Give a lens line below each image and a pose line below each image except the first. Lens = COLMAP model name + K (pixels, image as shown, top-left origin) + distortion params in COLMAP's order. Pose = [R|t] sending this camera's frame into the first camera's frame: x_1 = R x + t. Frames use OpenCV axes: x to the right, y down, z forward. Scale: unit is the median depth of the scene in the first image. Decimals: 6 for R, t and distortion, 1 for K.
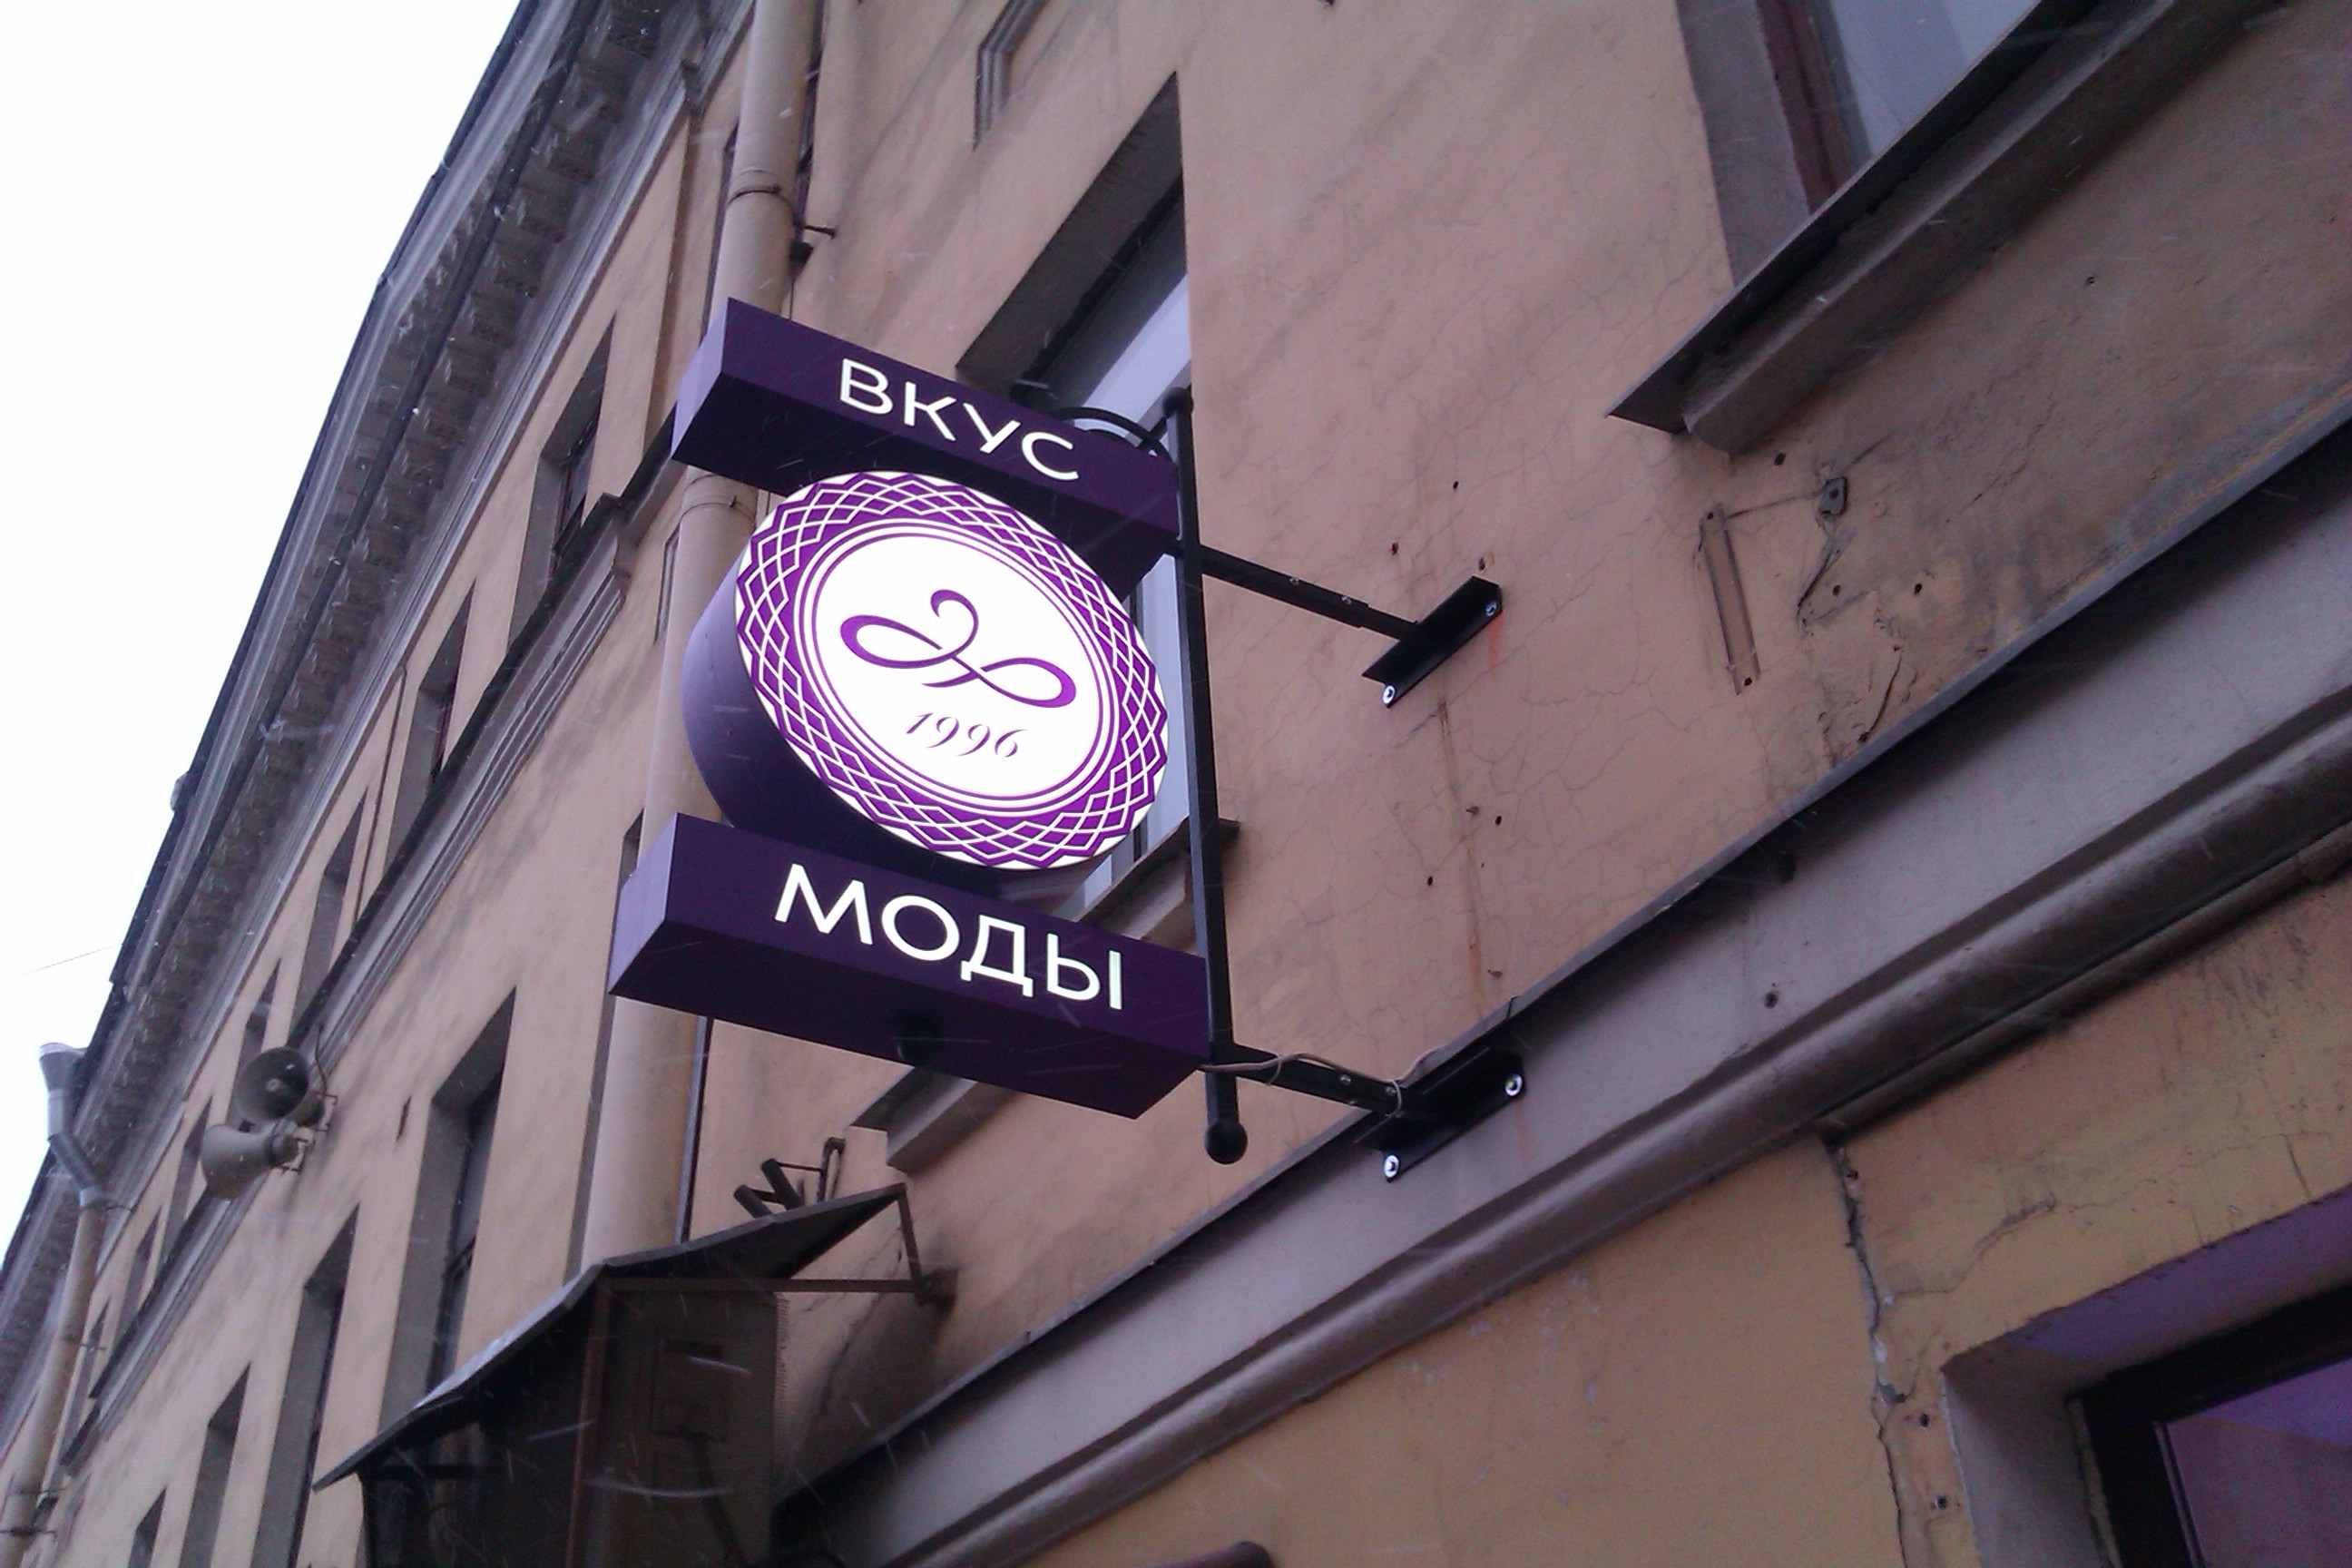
lens RADIAL K [[2305.3, 0, 1188.4], [0, 2305.3, 779.7], [0, 0, 1]] dist [0.017115, 0.000000]
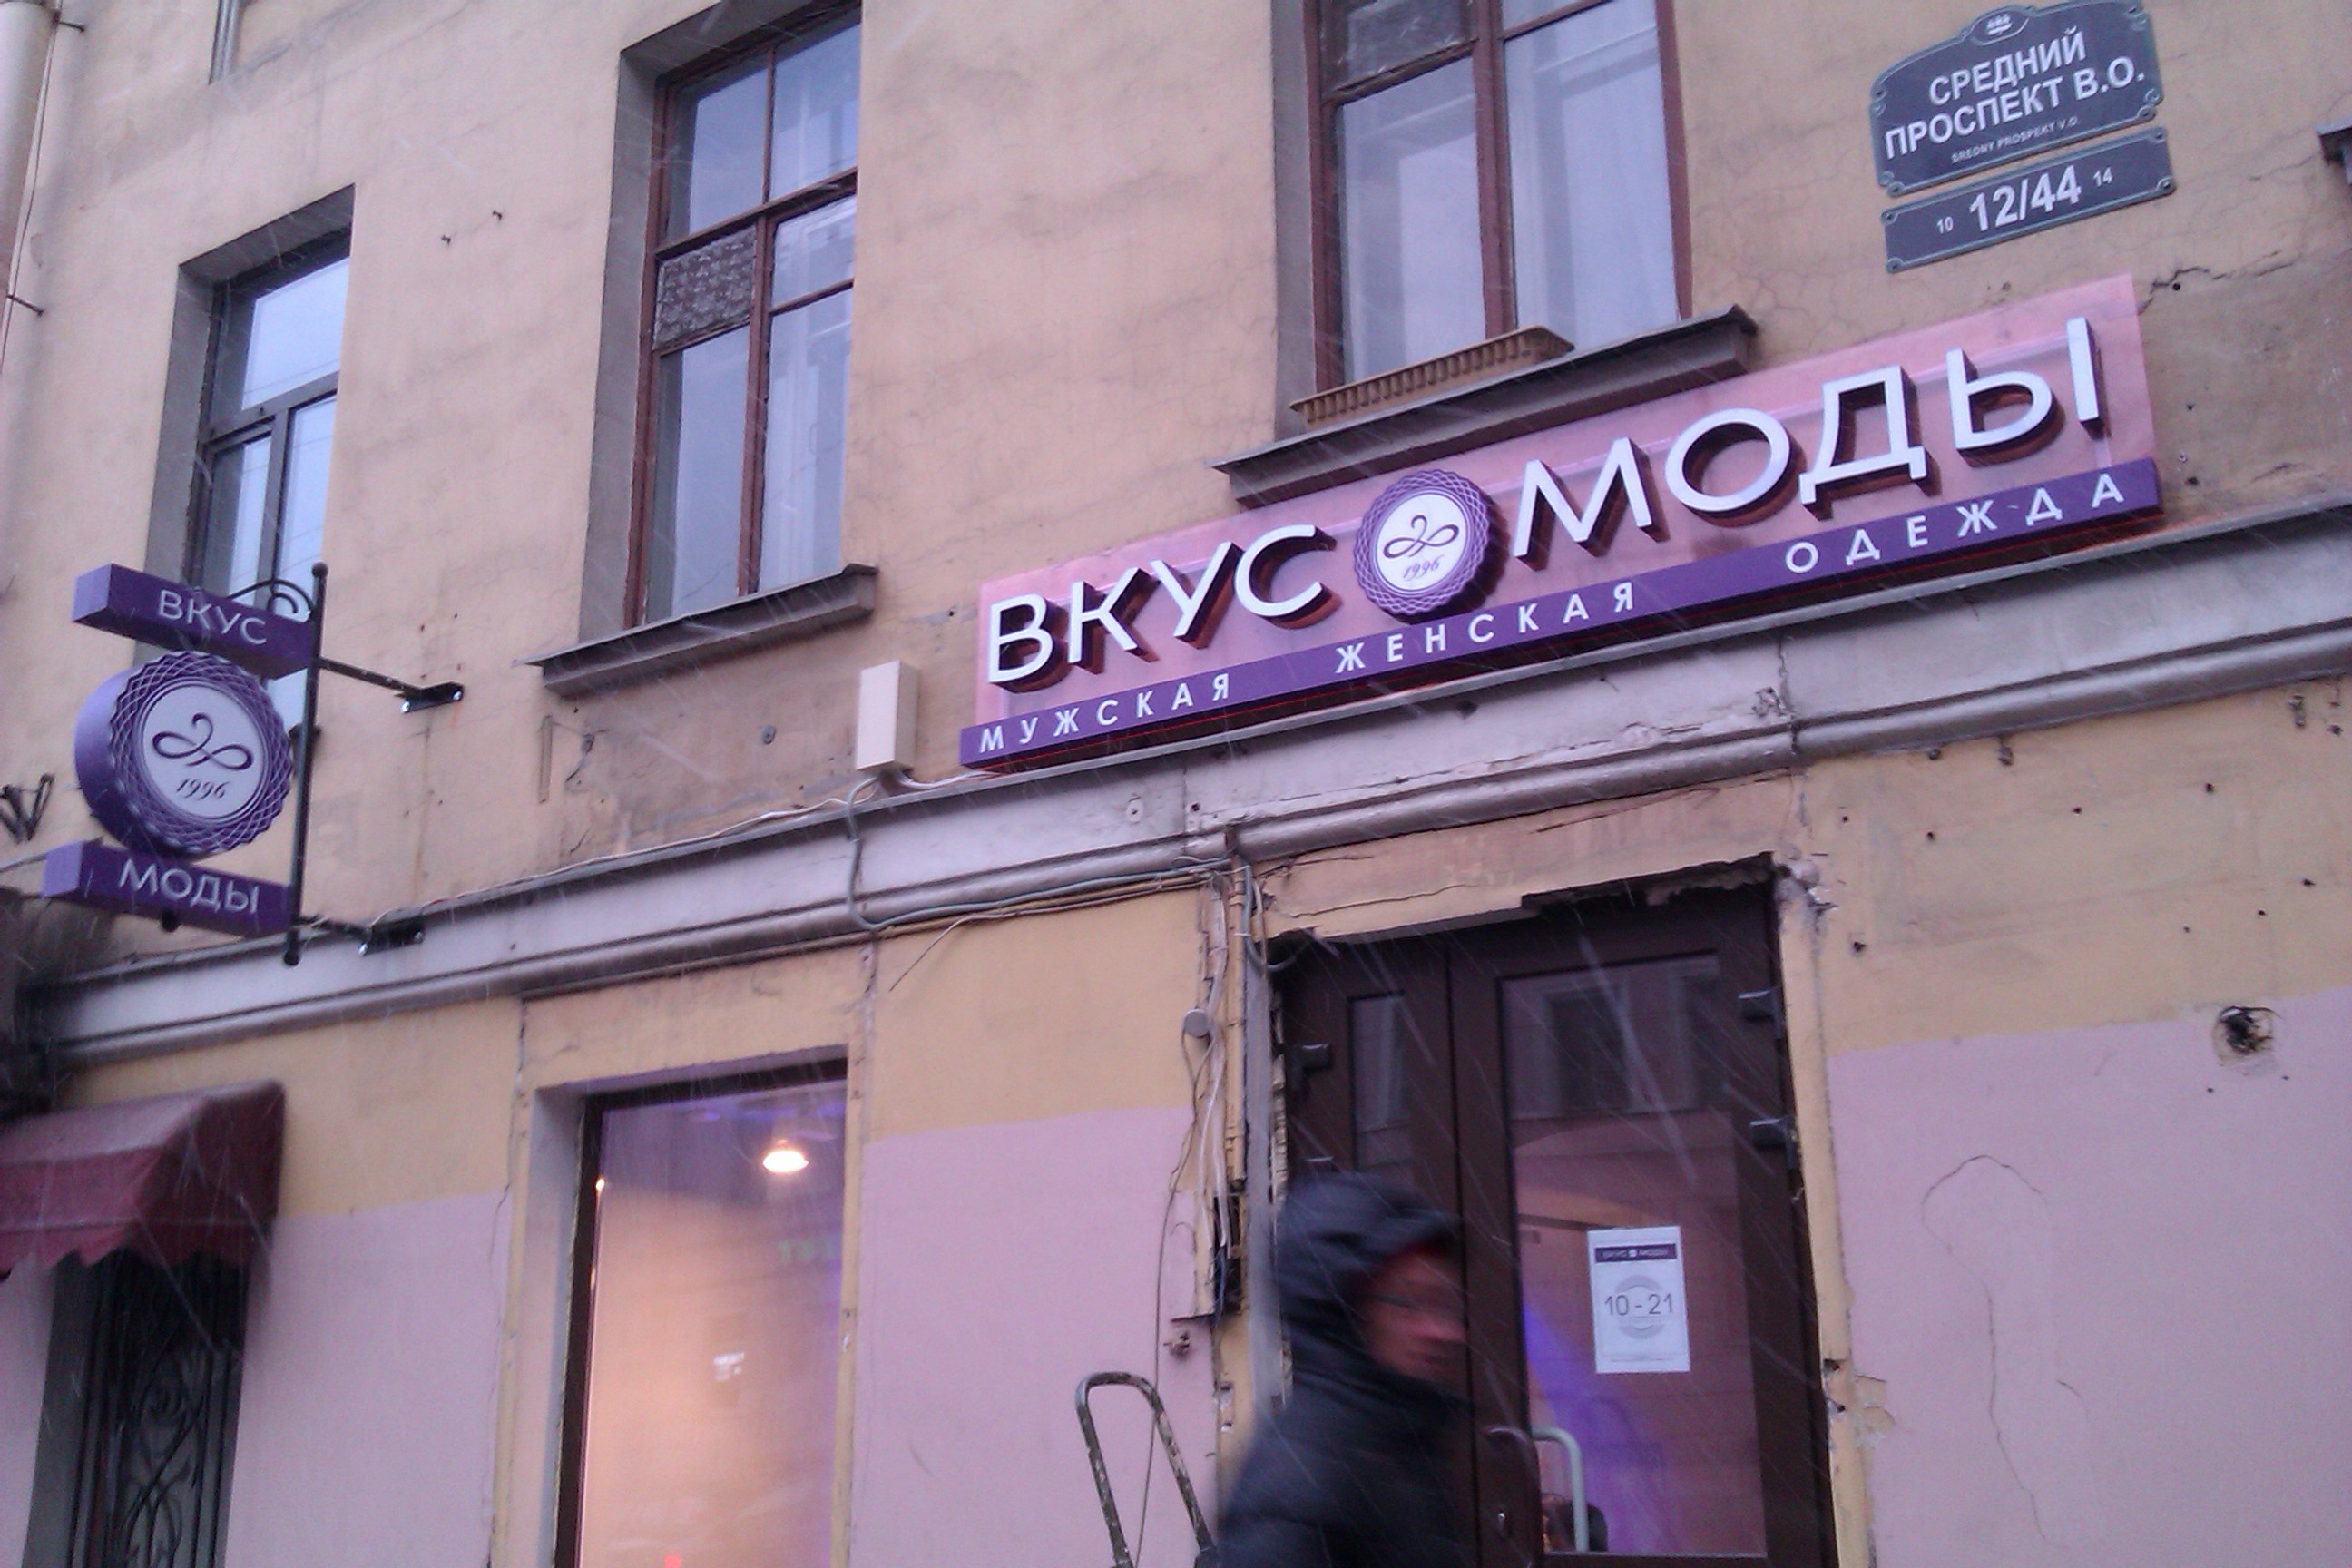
lens RADIAL K [[2305.3, 0, 1174.1], [0, 2305.3, 792.0], [0, 0, 1]] dist [0.017115, 0.000000]
pose [[0.908656, 0.137024, 0.394421, -0.125296], [-0.256108, 0.928959, 0.267290, -0.914968], [-0.329776, -0.343890, 0.879197, -1.449343]]
